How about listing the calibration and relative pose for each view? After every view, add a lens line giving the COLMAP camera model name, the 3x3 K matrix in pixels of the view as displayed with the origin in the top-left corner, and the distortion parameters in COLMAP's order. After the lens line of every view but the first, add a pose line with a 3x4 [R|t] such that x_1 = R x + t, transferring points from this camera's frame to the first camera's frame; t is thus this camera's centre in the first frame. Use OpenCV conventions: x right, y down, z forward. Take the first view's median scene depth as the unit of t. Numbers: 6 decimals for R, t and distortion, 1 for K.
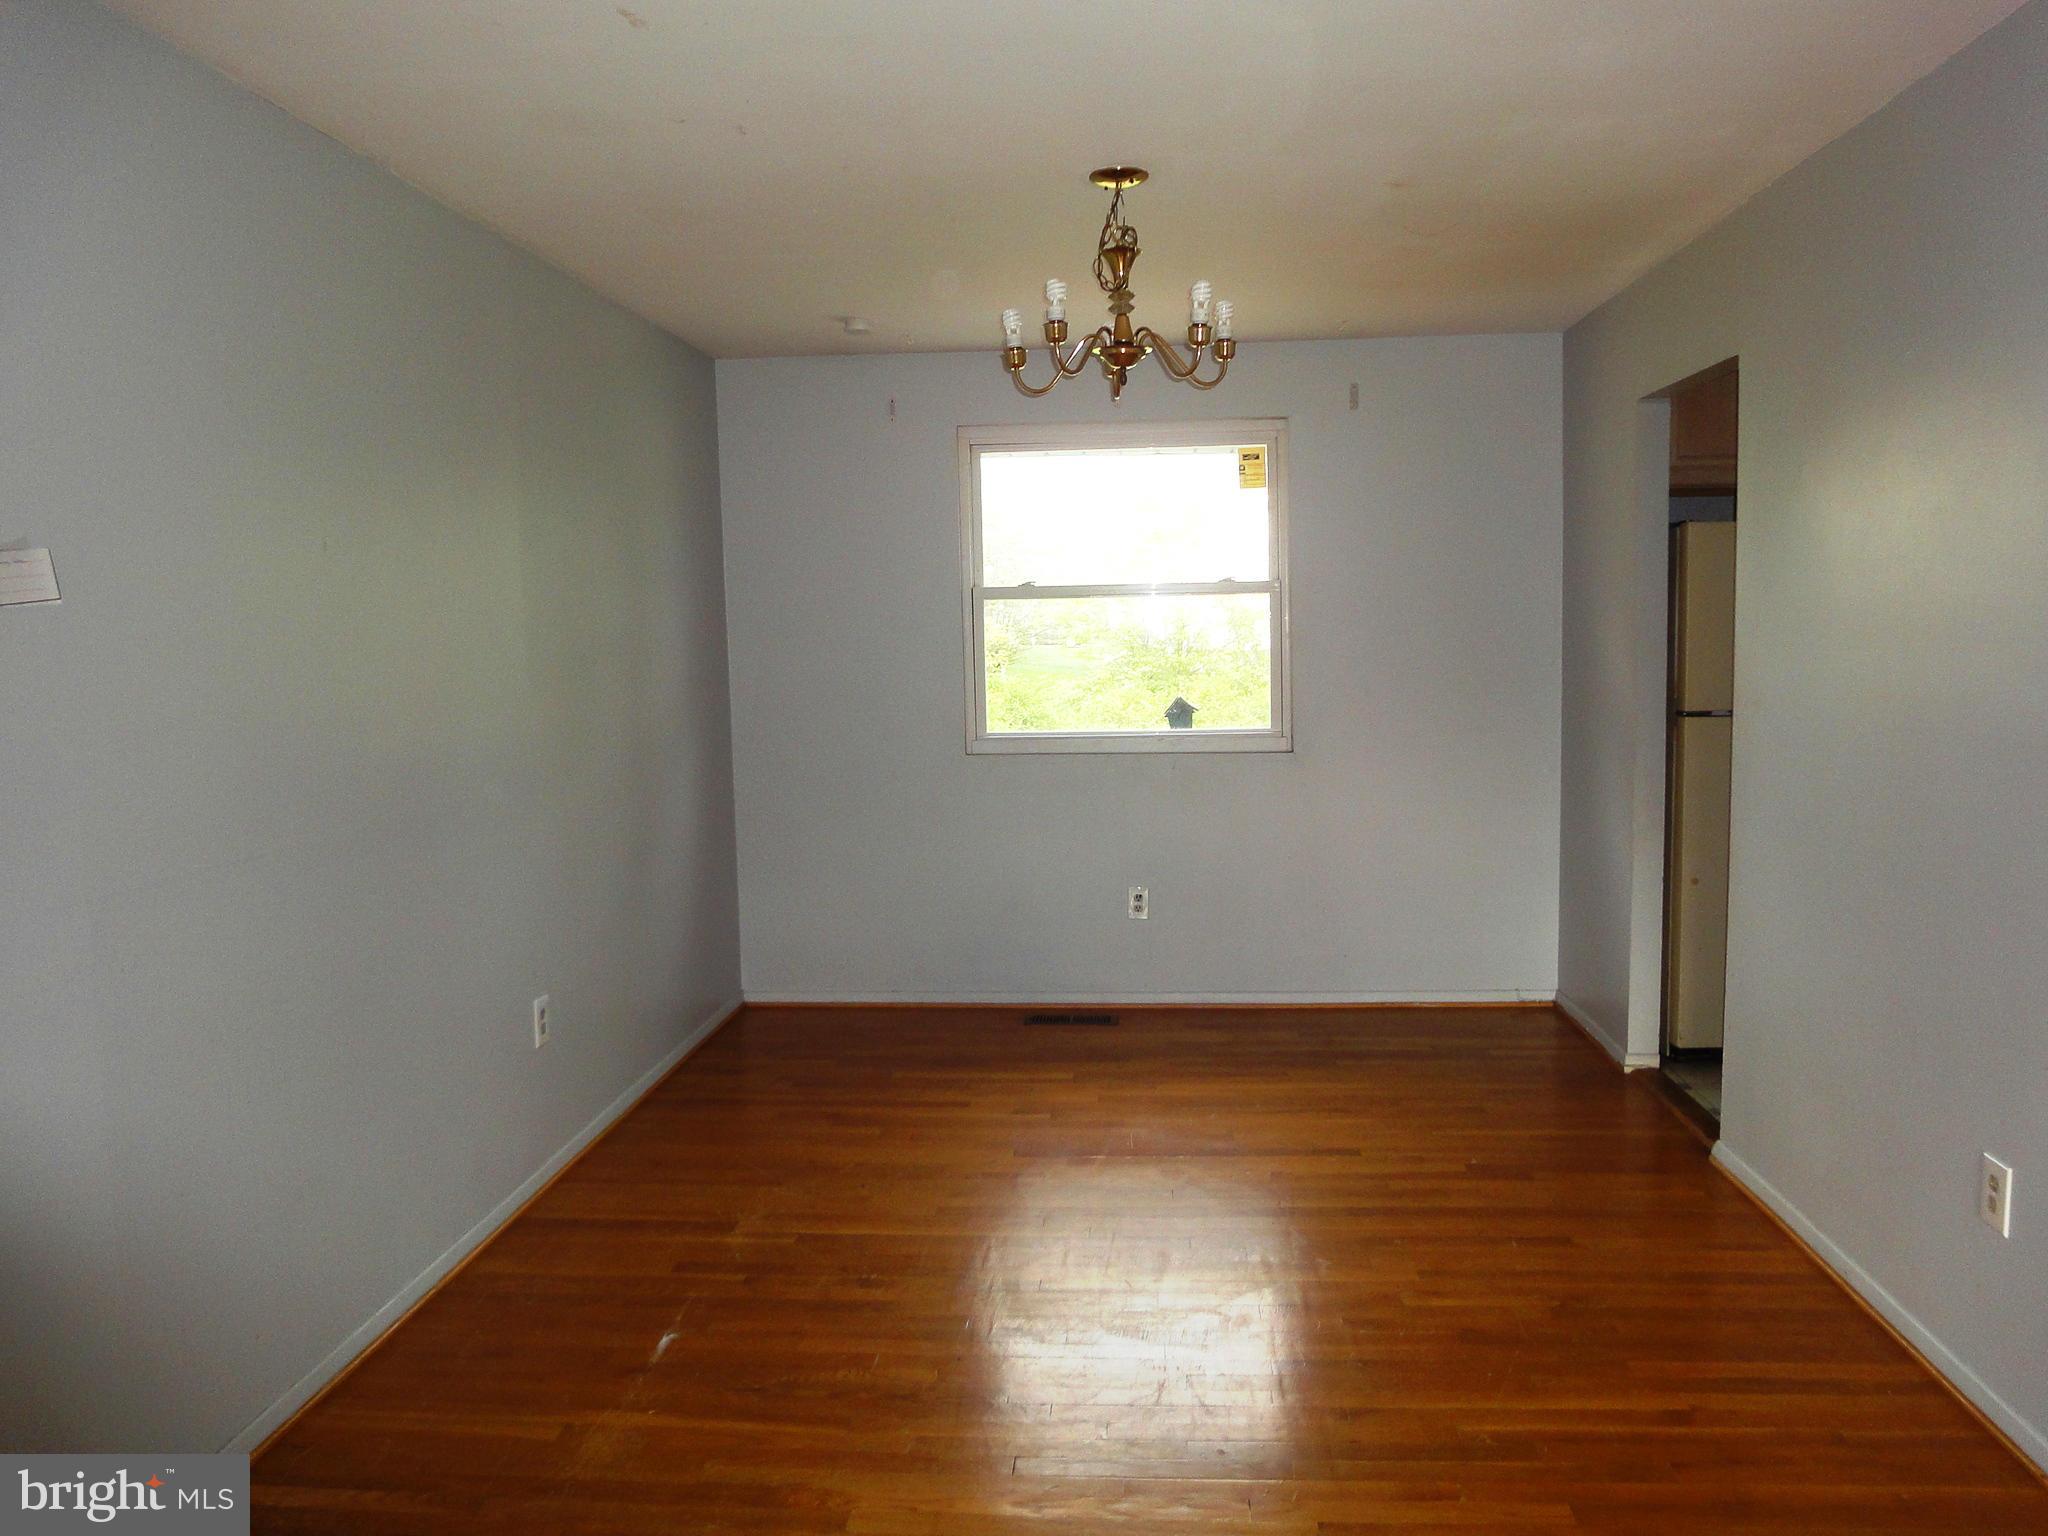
lens RADIAL K [[1447.7, 0, 1037.7], [0, 1447.7, 759.0], [0, 0, 1]] dist [-0.047440, 0.004292]
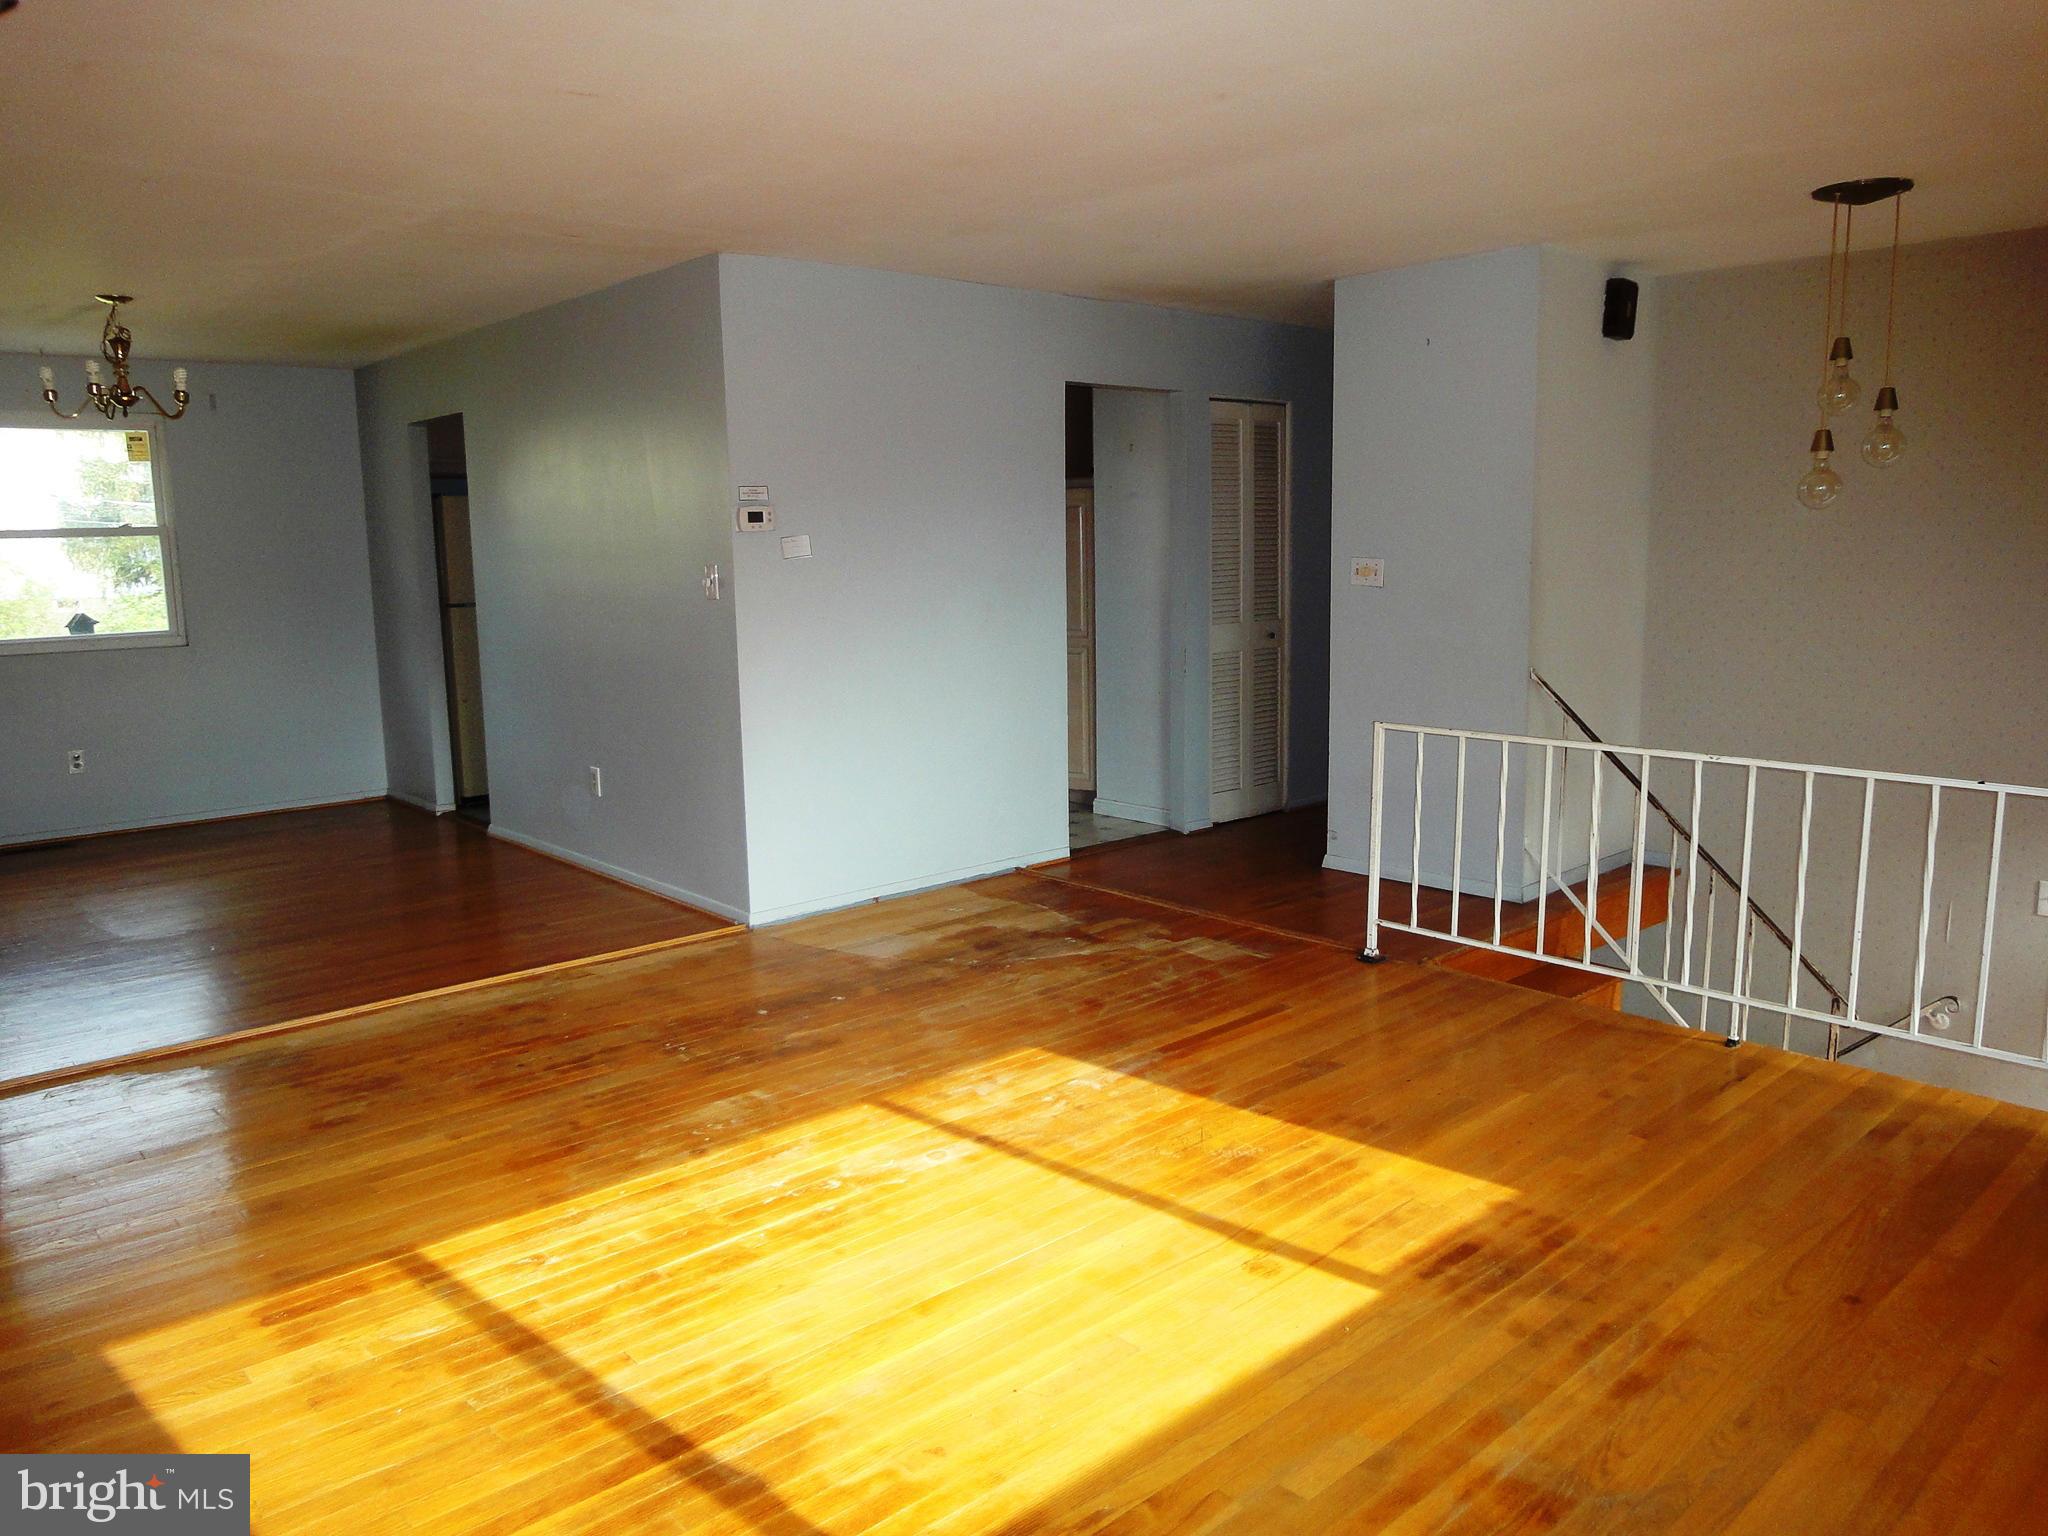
lens RADIAL K [[1447.7, 0, 1037.7], [0, 1447.7, 759.0], [0, 0, 1]] dist [-0.047440, 0.004292]
pose [[0.687222, -0.097020, 0.719940, -0.299214], [0.069630, 0.995276, 0.067660, 0.076342], [-0.723103, 0.003632, 0.690730, -0.649042]]
